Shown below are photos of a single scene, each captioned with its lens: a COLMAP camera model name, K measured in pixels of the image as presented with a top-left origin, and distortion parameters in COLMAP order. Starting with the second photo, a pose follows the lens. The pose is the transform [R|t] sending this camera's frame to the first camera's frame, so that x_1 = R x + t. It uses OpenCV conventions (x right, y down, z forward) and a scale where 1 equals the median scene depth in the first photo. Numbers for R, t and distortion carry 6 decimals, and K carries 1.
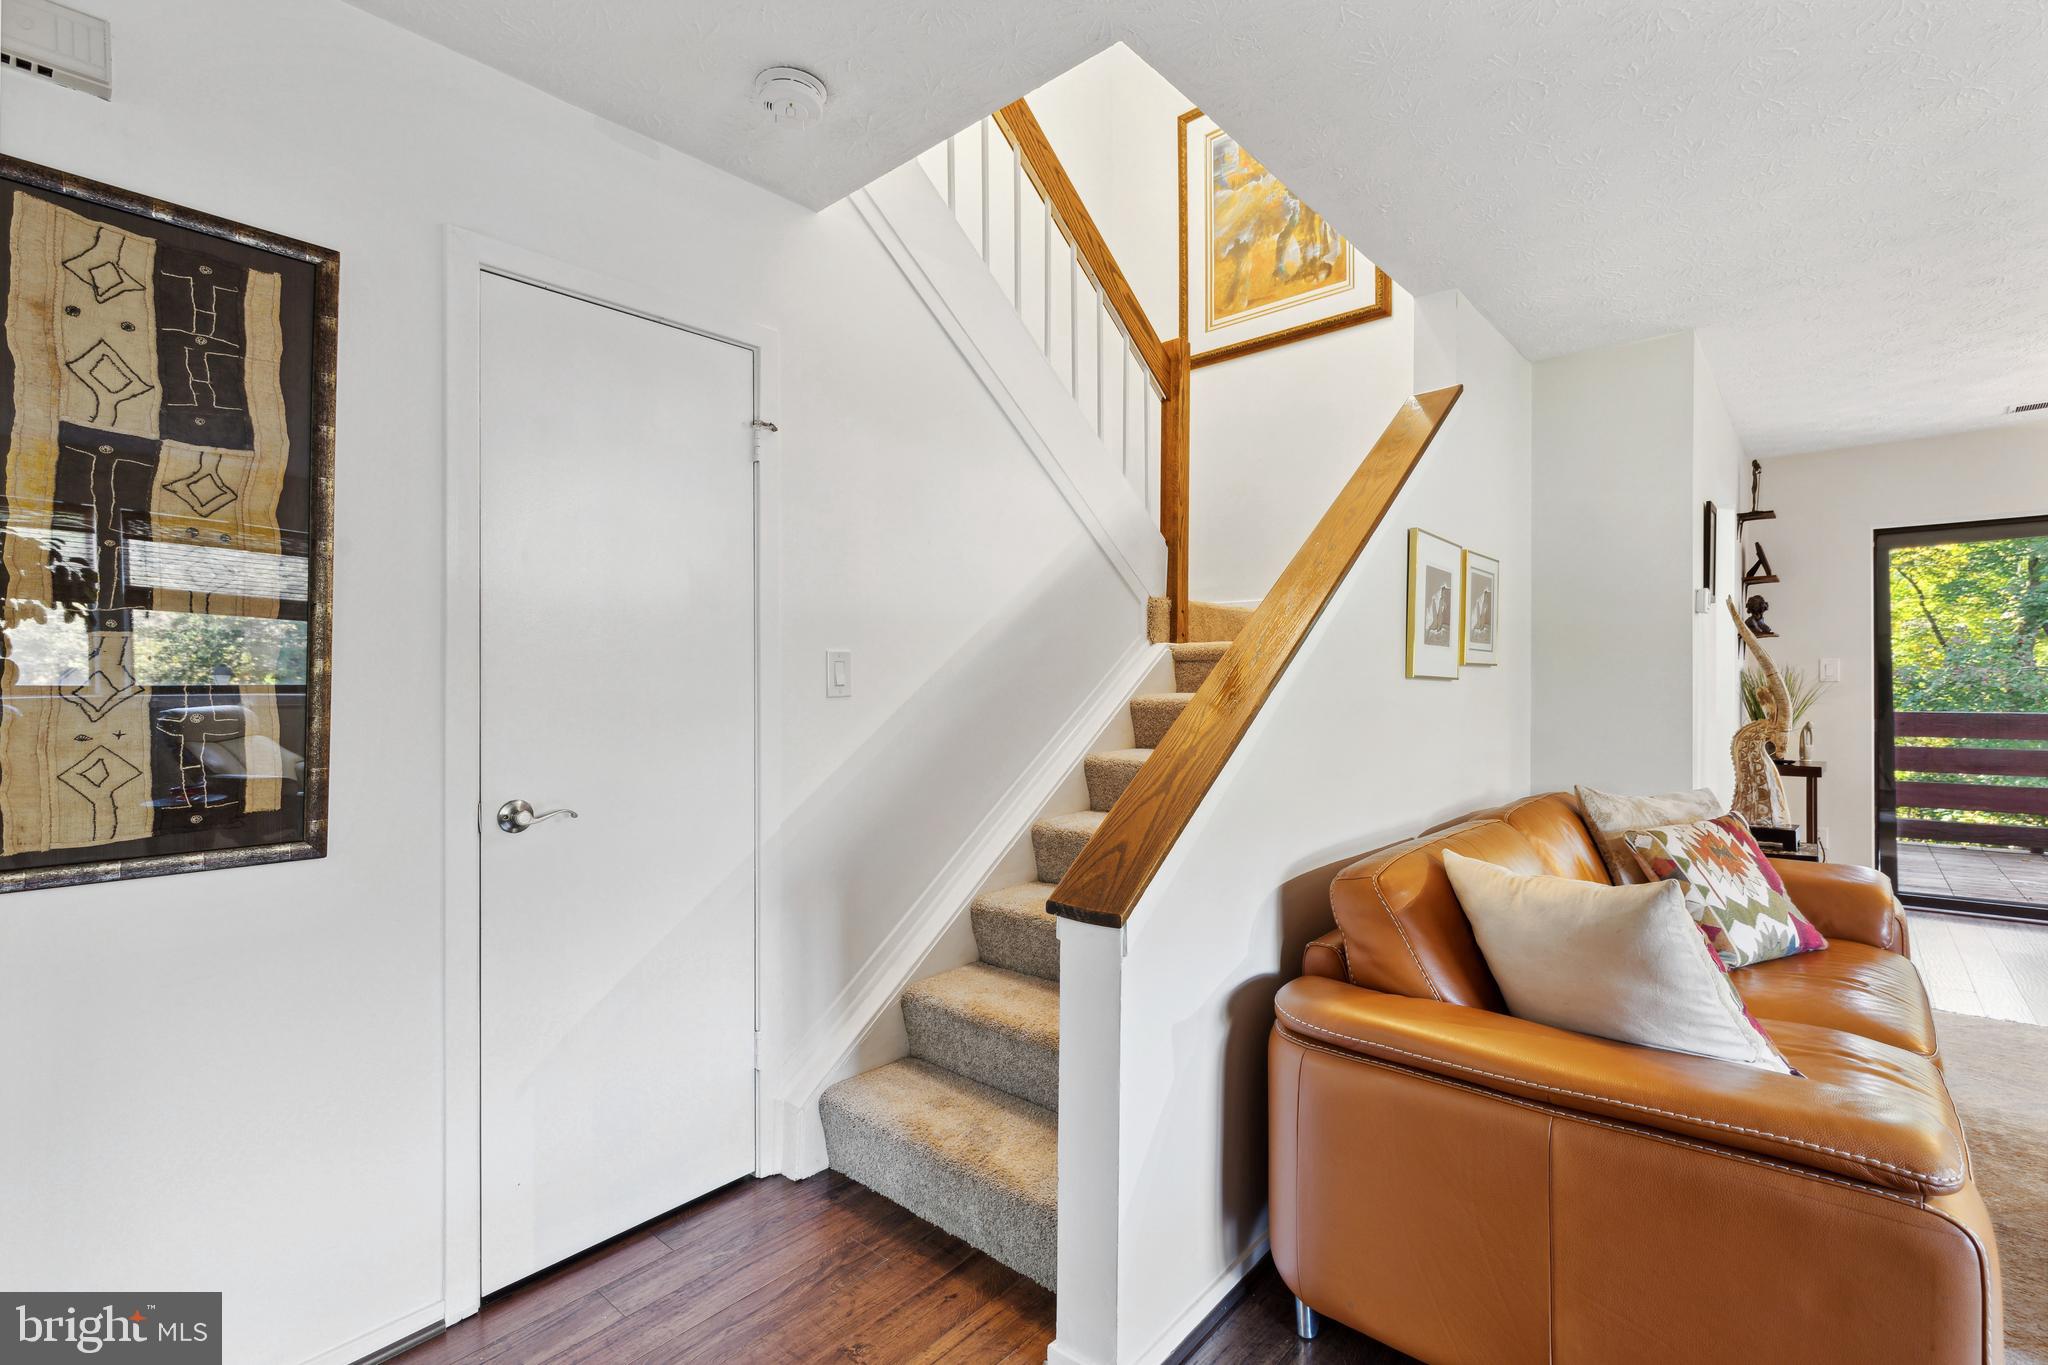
lens RADIAL K [[922.4, 0, 1036.6], [0, 922.4, 695.5], [0, 0, 1]] dist [0.009525, -0.003767]
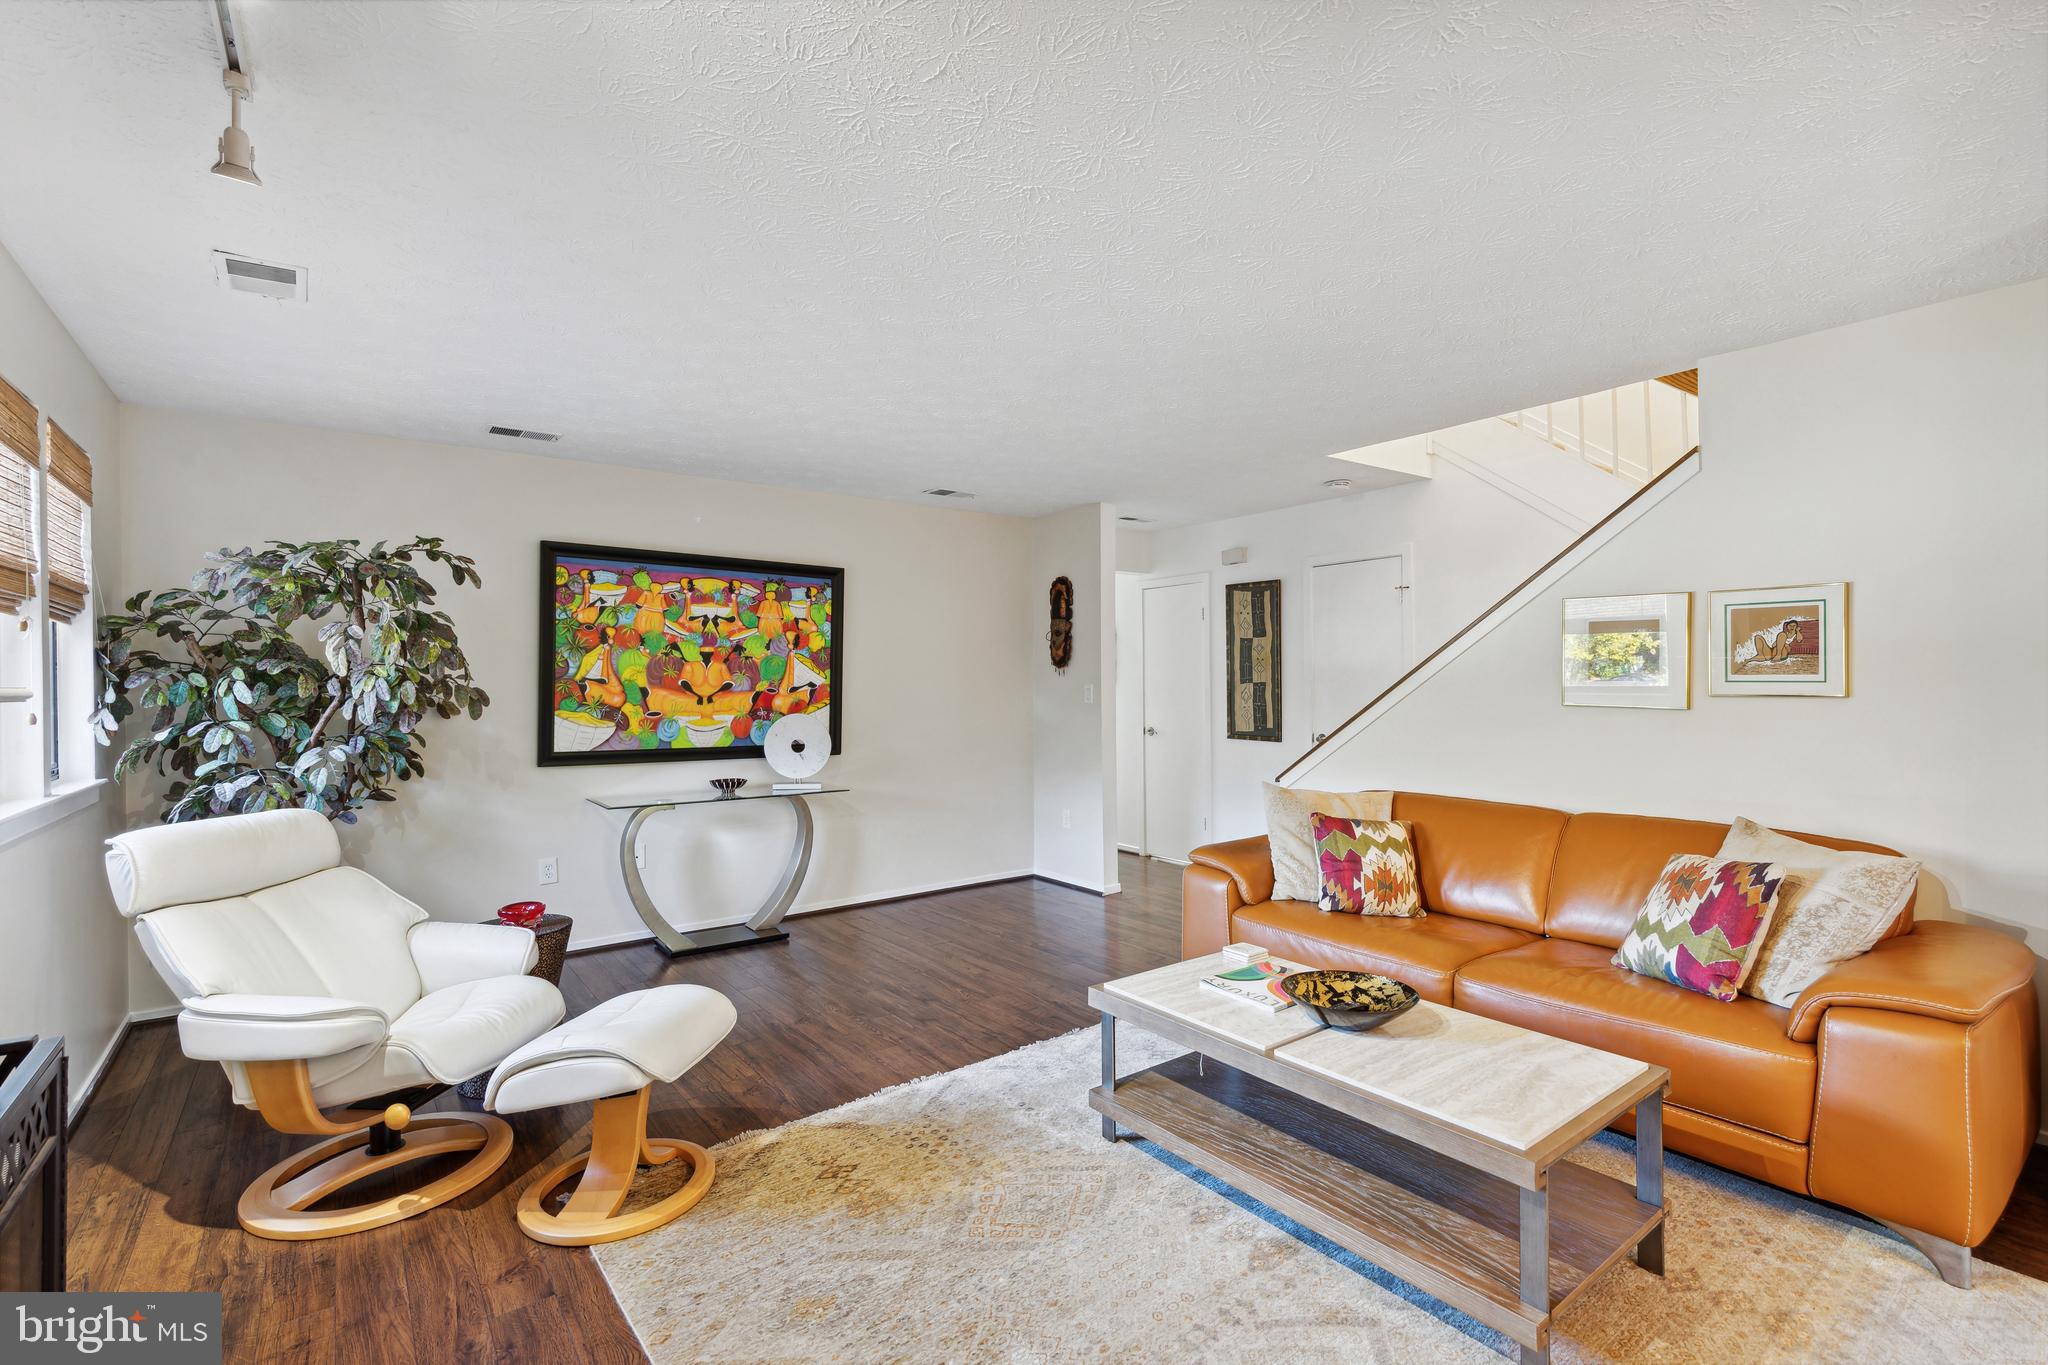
lens RADIAL K [[922.4, 0, 1033.5], [0, 922.4, 680.2], [0, 0, 1]] dist [0.009525, -0.003767]
pose [[-0.191906, 0.008708, -0.981375, 1.994314], [0.001035, 0.999962, 0.008671, -0.073003], [0.981413, 0.000648, -0.191908, 0.493176]]
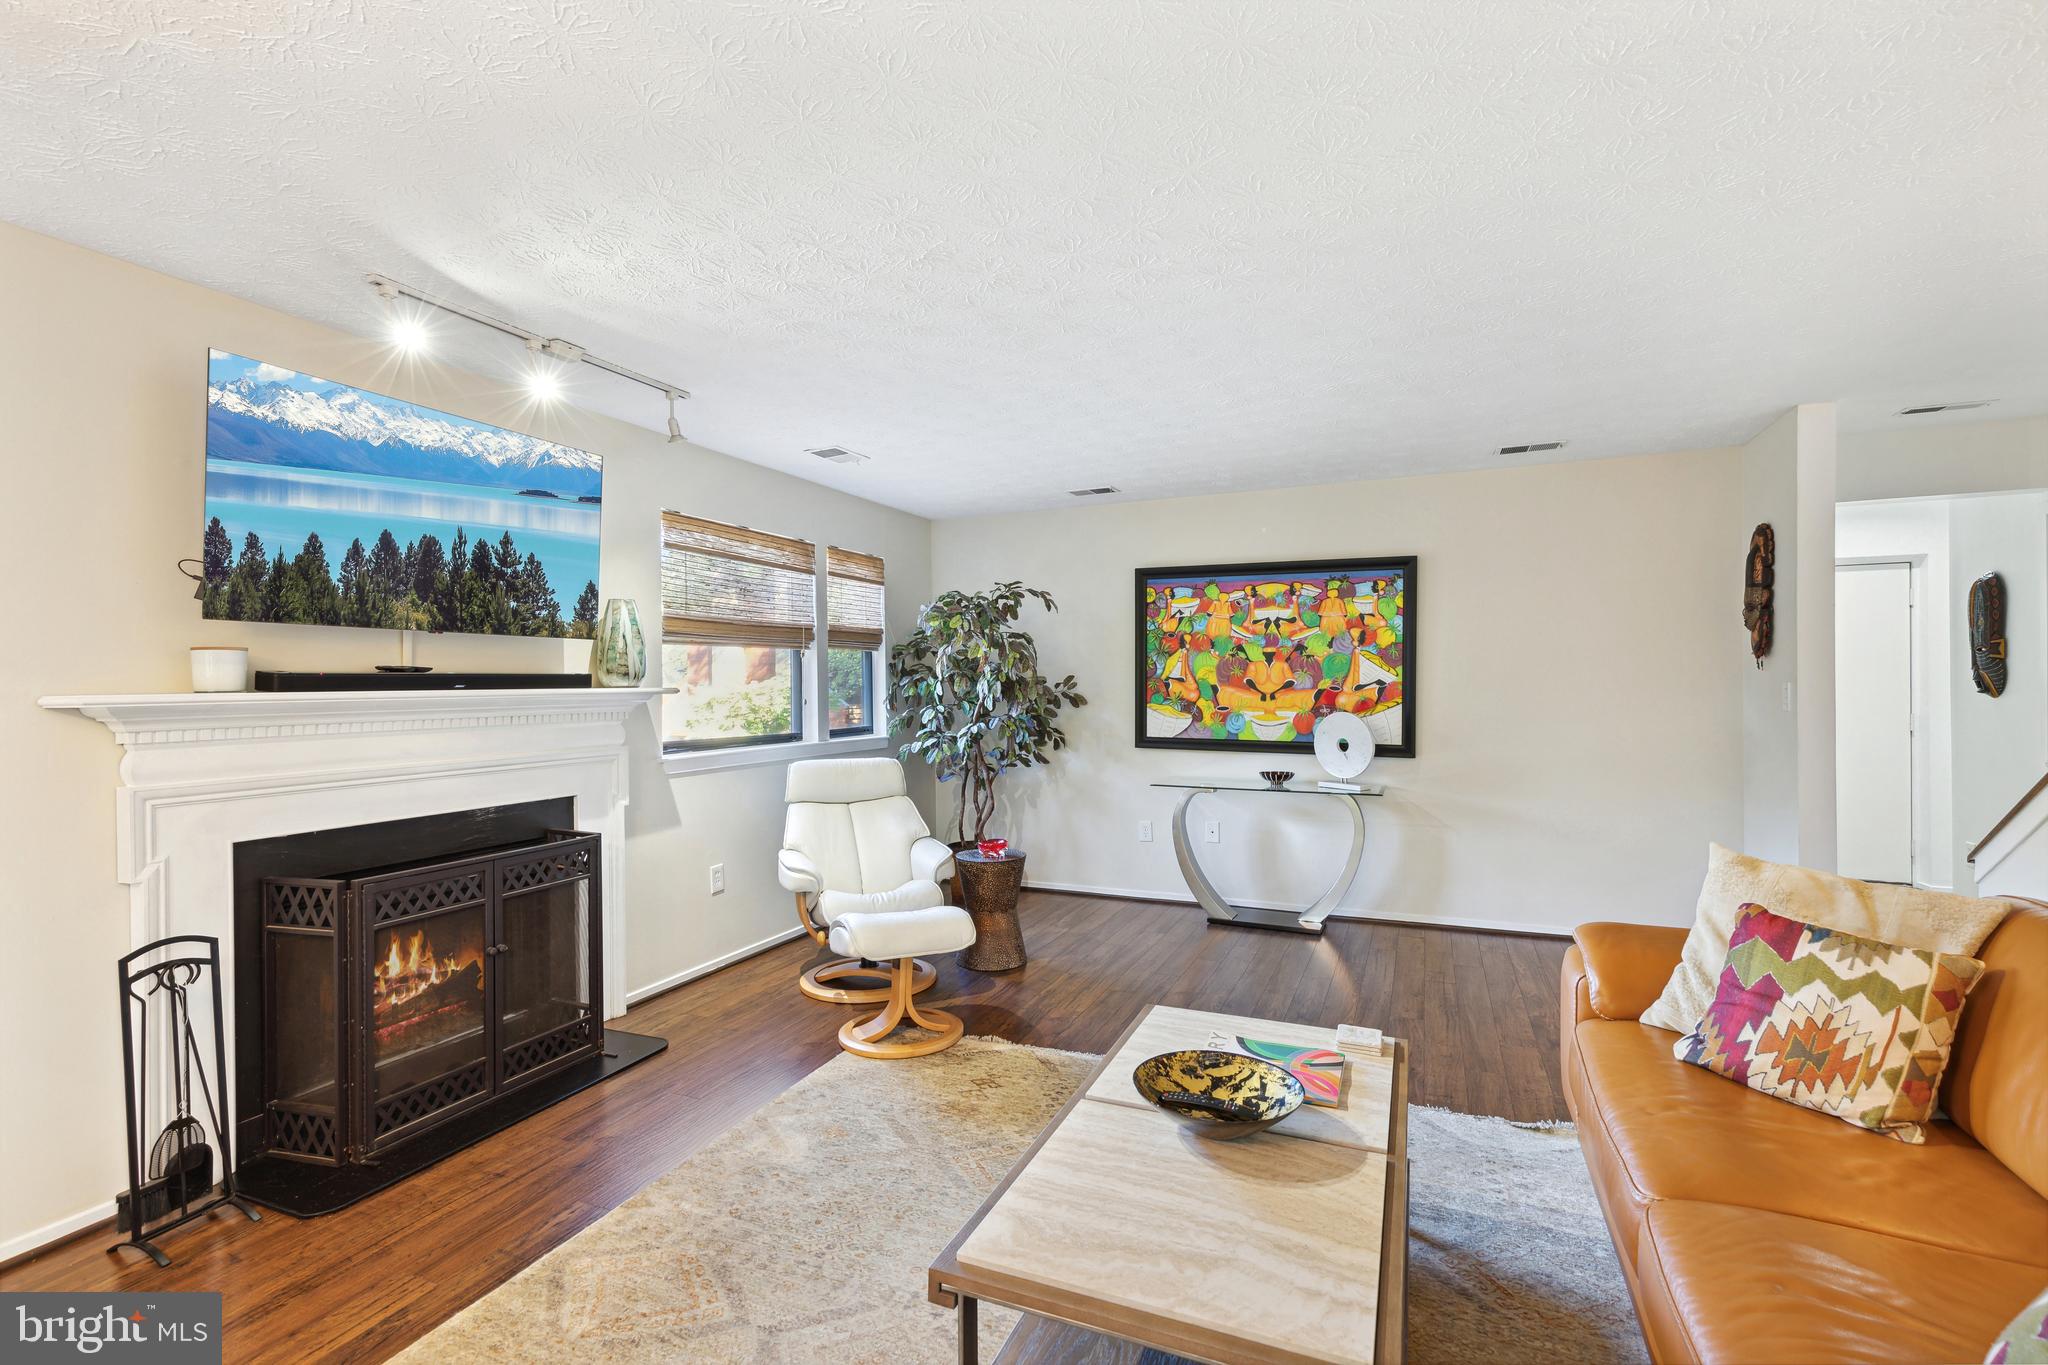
lens RADIAL K [[922.4, 0, 1027.2], [0, 922.4, 678.6], [0, 0, 1]] dist [0.009525, -0.003767]
pose [[-0.950541, 0.016409, -0.310165, 1.375473], [0.015566, 0.999865, 0.005192, -0.075936], [0.310208, 0.000107, -0.950669, 1.279281]]
